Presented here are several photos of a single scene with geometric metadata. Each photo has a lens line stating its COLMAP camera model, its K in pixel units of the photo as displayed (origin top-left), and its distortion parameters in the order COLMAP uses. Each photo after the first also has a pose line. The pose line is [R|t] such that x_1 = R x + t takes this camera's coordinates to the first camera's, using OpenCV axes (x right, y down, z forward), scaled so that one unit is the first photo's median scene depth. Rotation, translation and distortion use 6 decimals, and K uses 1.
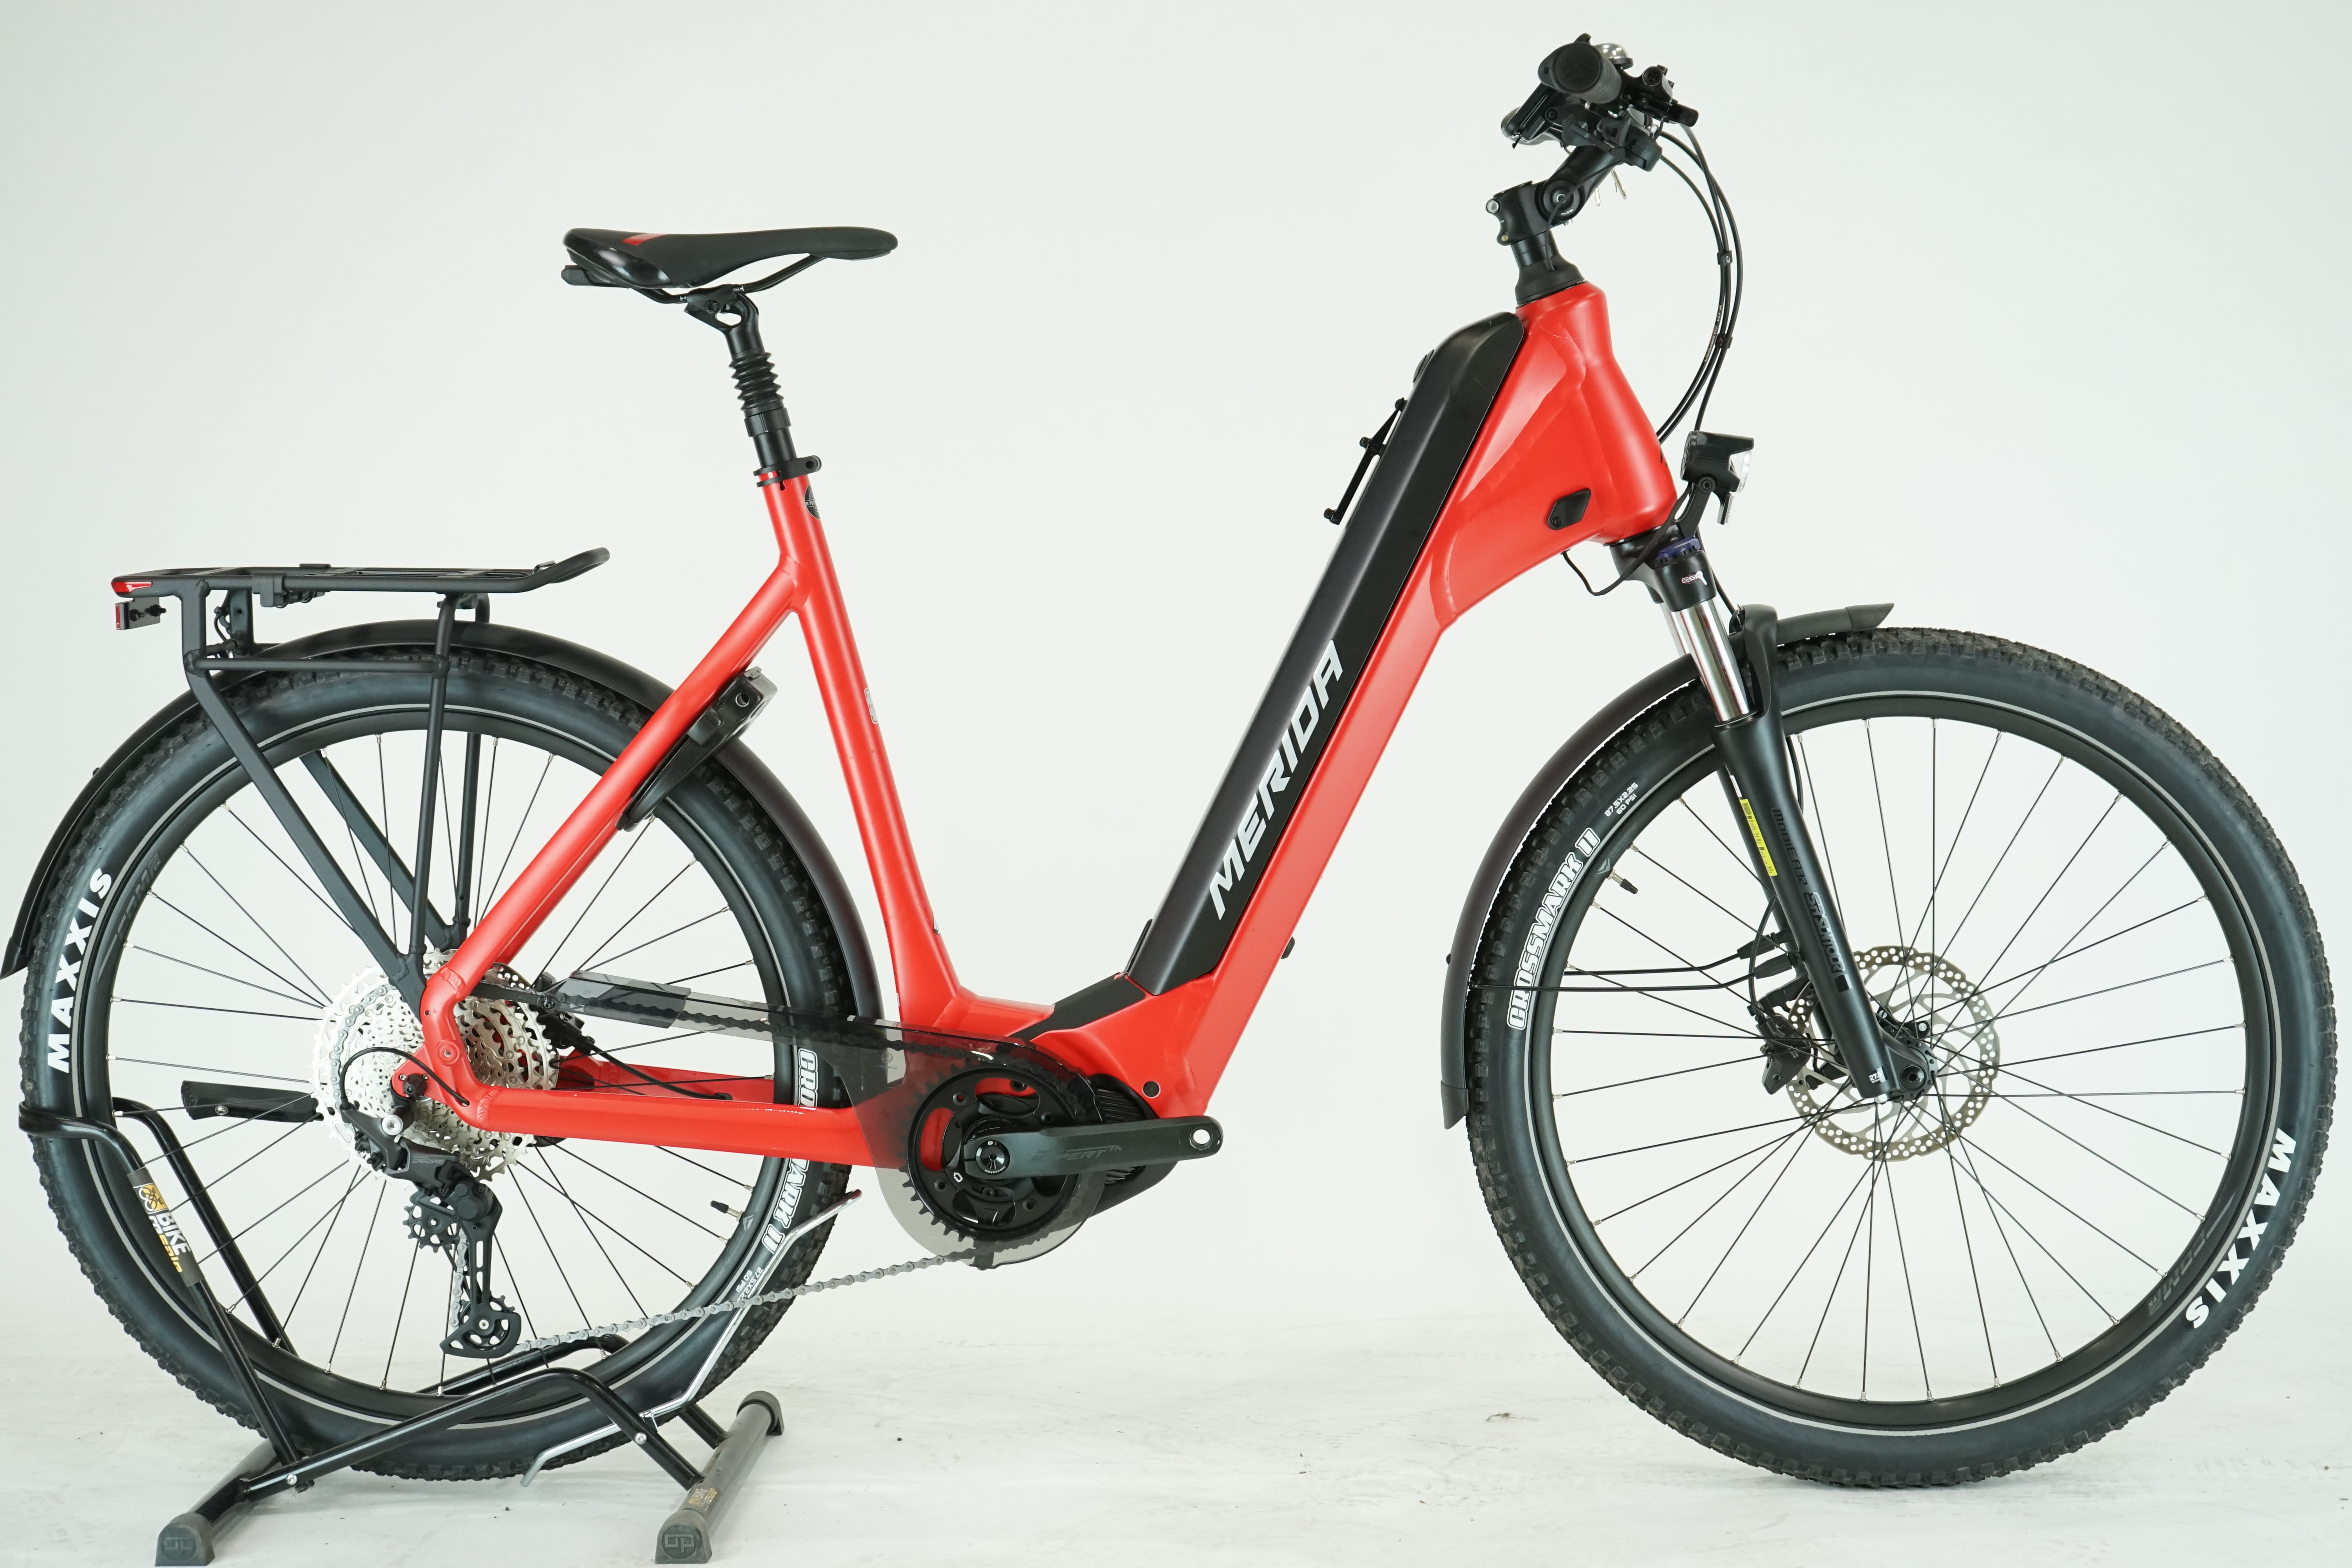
lens RADIAL K [[3822.4, 0, 1172.9], [0, 3822.4, 787.7], [0, 0, 1]] dist [-0.002920, 0.000000]
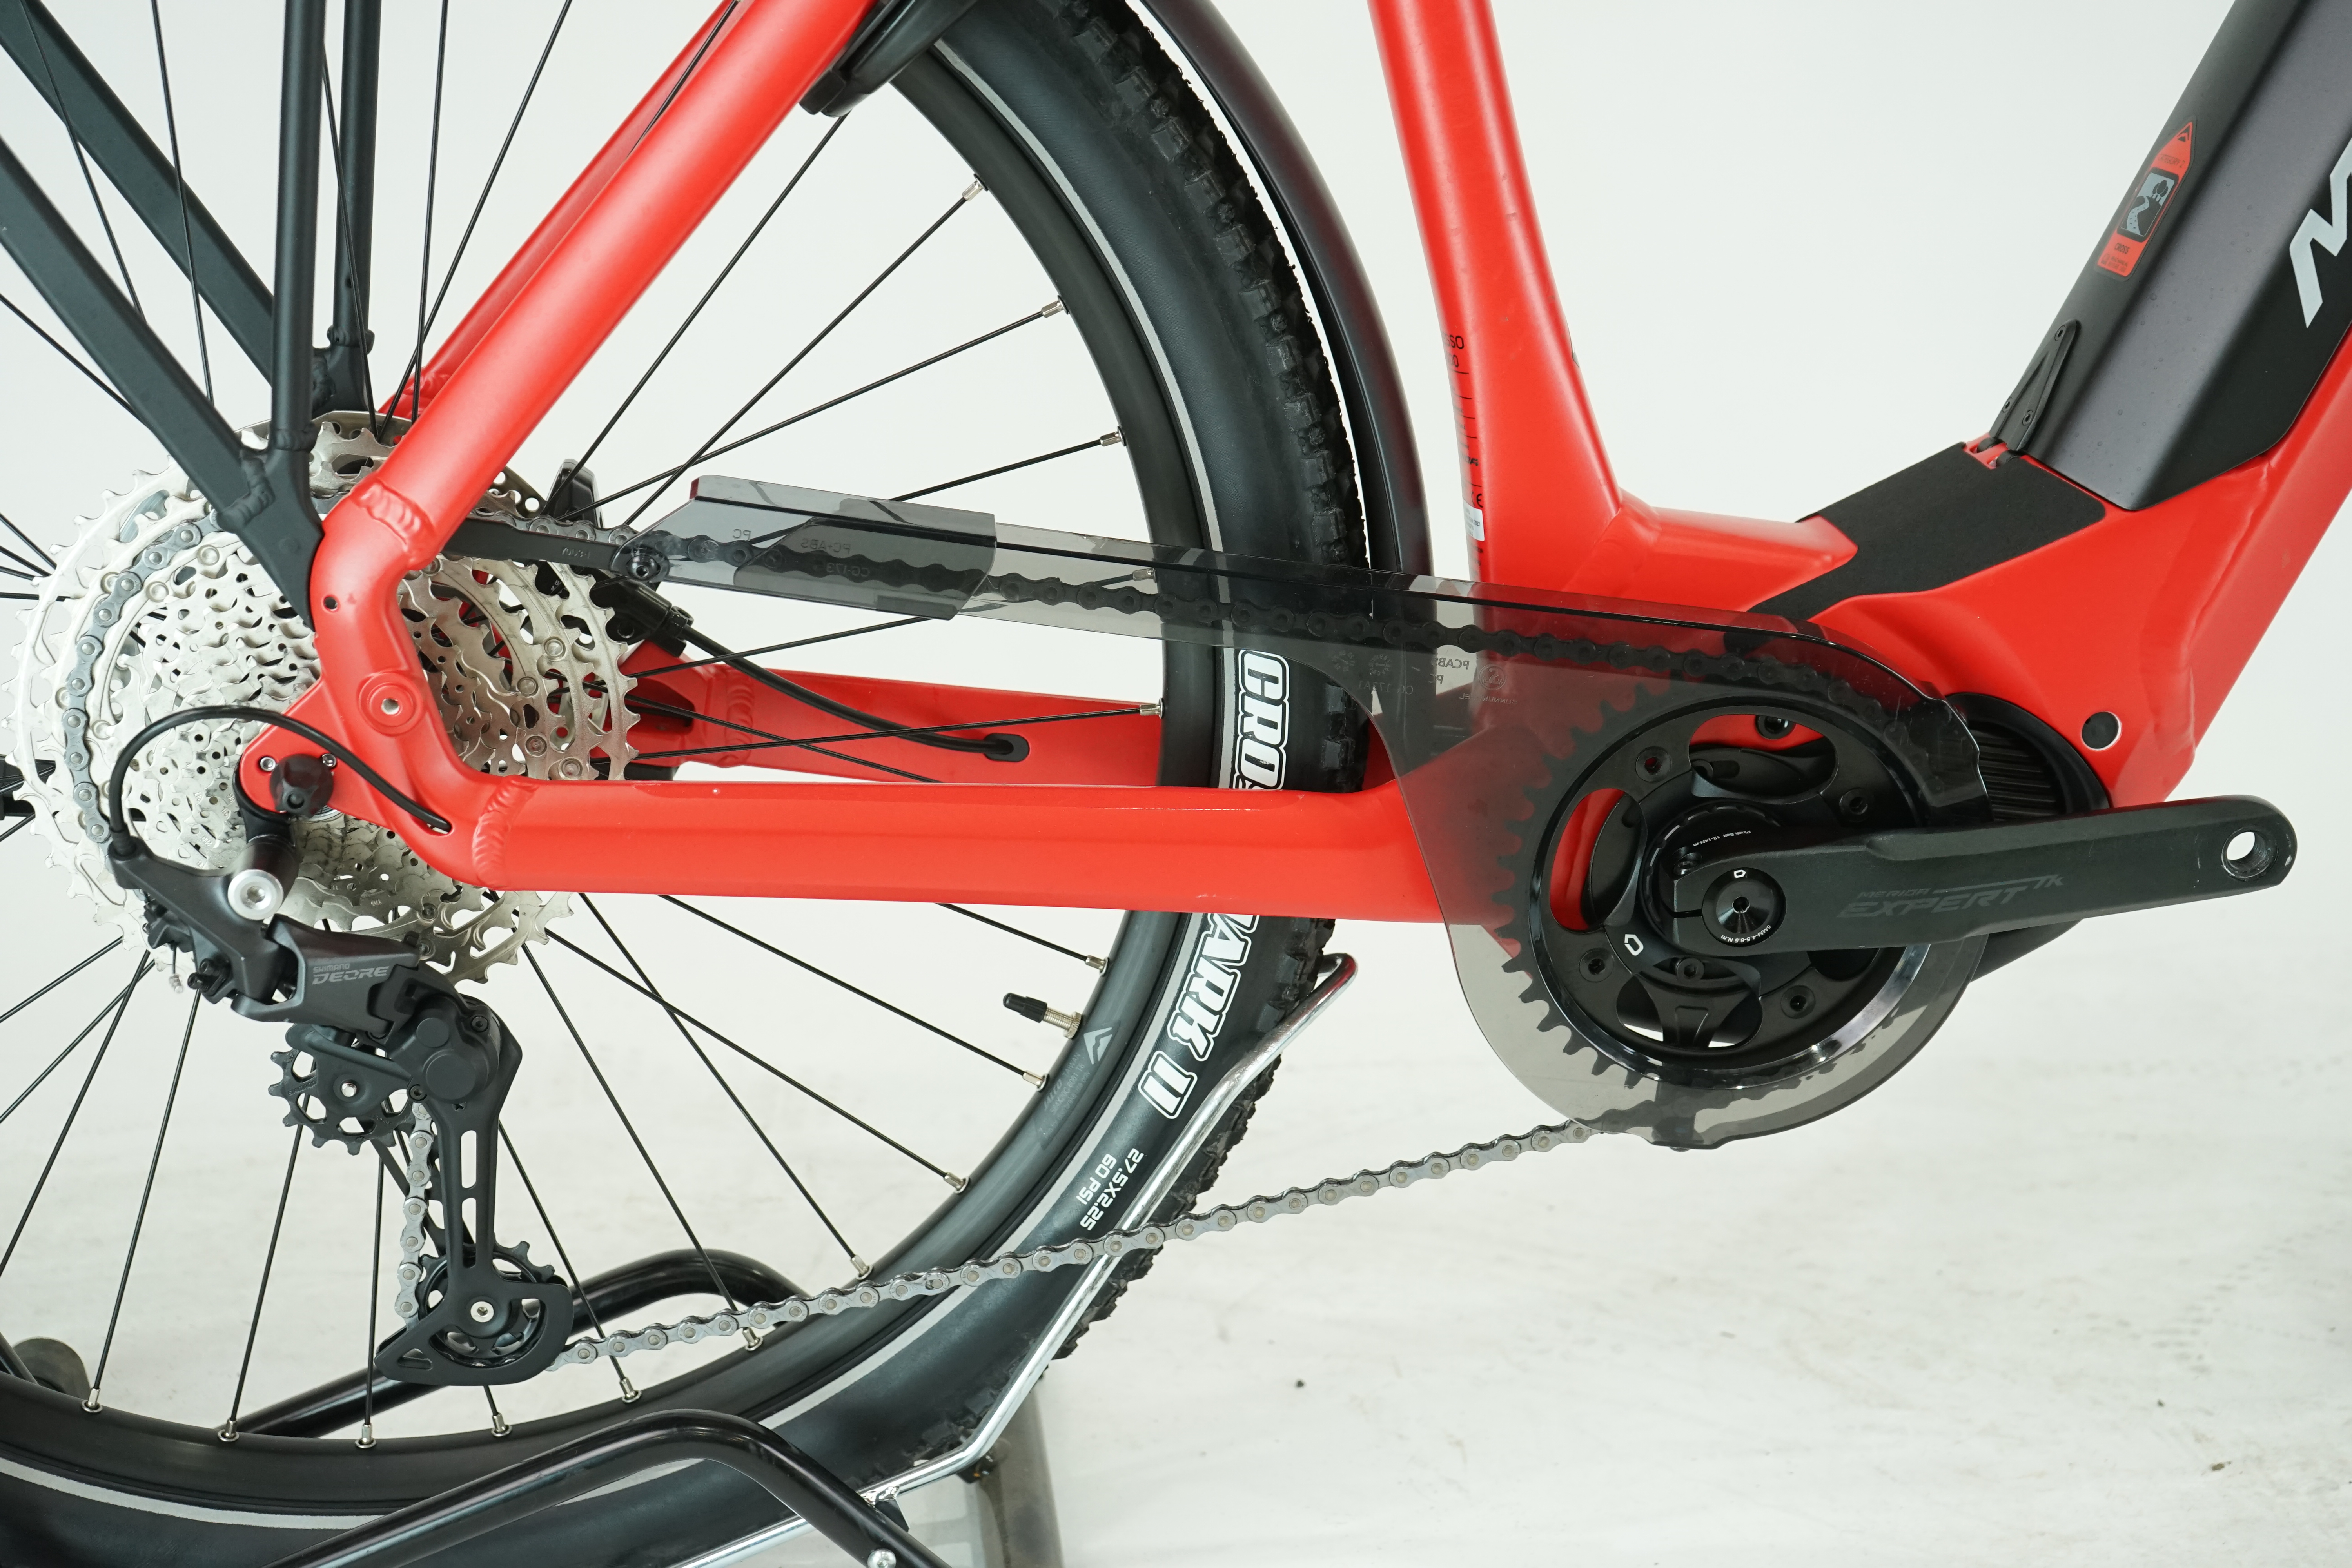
lens RADIAL K [[3393.2, 0, 1178.3], [0, 3393.2, 775.1], [0, 0, 1]] dist [0.000171, 0.000000]
pose [[0.985220, -0.037482, 0.167142, -0.166052], [0.001454, 0.977561, 0.210646, 0.004448], [-0.171287, -0.207290, 0.963168, 0.644309]]
